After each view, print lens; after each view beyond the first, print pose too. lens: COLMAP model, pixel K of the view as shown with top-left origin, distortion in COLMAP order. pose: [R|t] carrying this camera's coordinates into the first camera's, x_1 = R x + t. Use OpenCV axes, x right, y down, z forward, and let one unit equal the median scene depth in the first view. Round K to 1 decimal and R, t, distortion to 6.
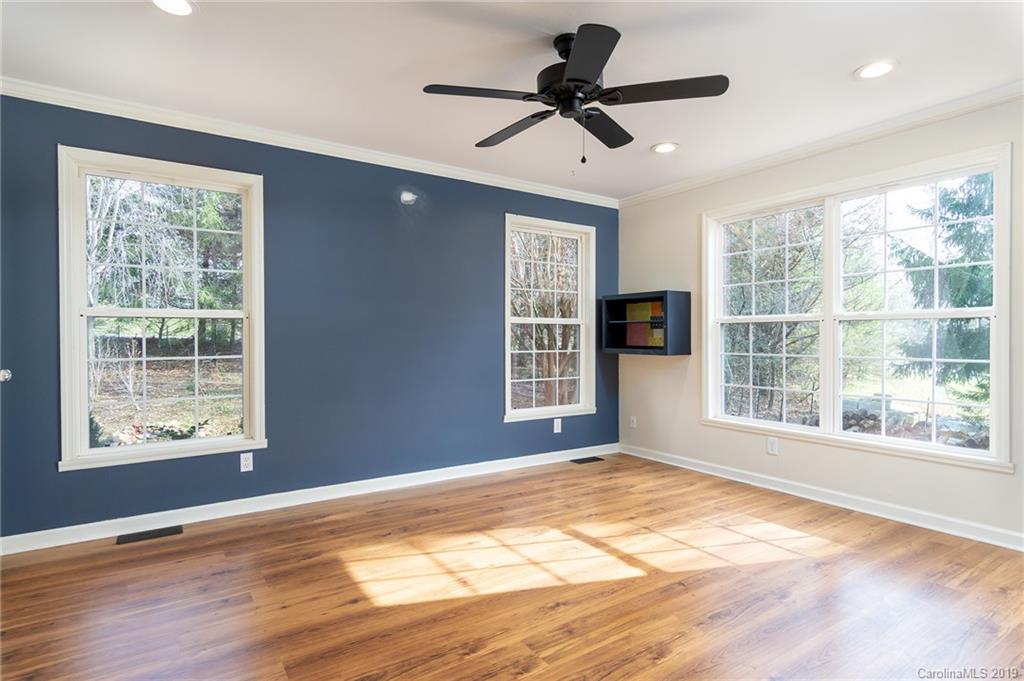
lens RADIAL K [[535.9, 0, 512.0], [0, 535.9, 340.5], [0, 0, 1]] dist [0.001675, 0.001162]
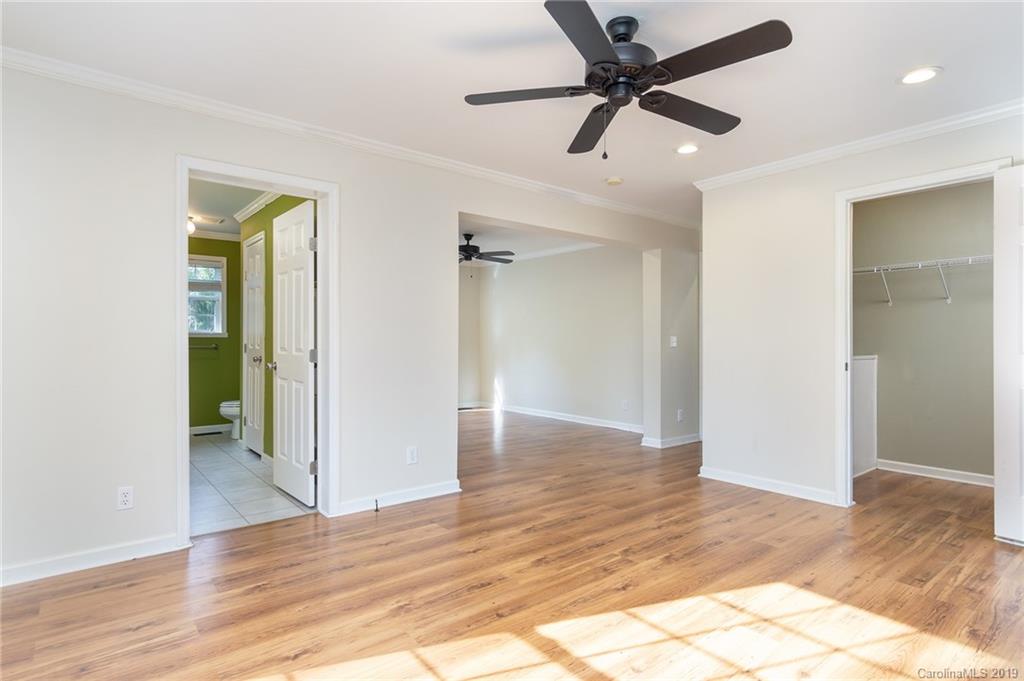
lens RADIAL K [[549.0, 0, 522.6], [0, 549.0, 339.4], [0, 0, 1]] dist [0.005234, 0.000439]
pose [[-0.993619, -0.000501, -0.112790, 0.263665], [-0.000714, 0.999998, 0.001849, -0.006345], [0.112789, 0.001918, -0.993617, 1.325804]]
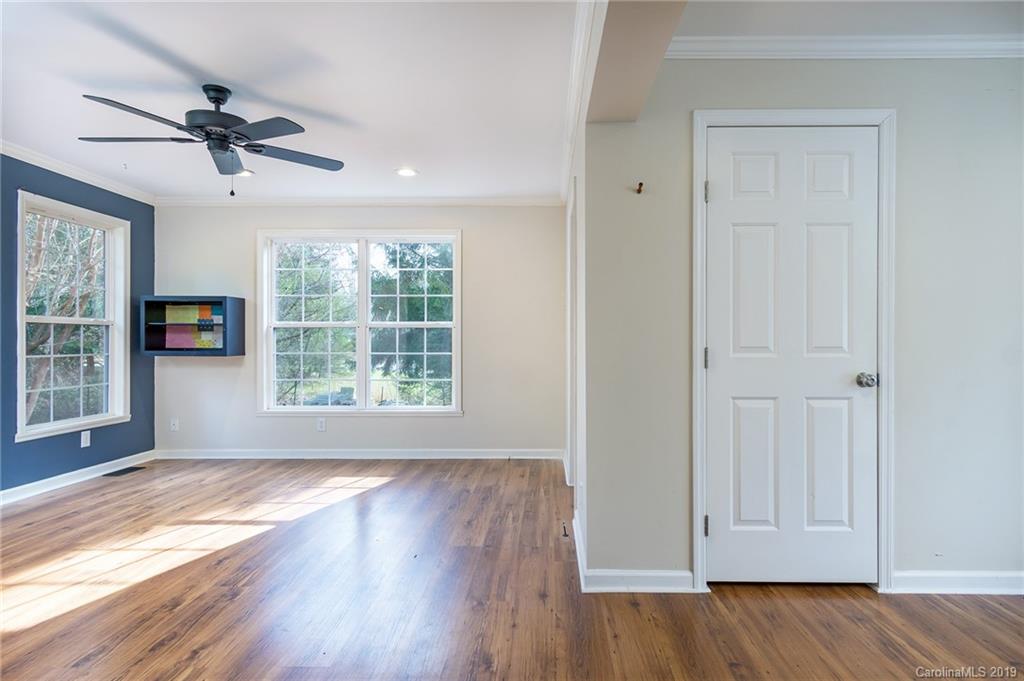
lens RADIAL K [[542.4, 0, 543.4], [0, 542.4, 339.9], [0, 0, 1]] dist [0.000853, 0.000599]
pose [[0.557722, 0.000760, 0.830027, -0.334636], [0.003806, 0.999987, -0.003473, 0.001442], [-0.830019, 0.005097, 0.557712, -0.183885]]
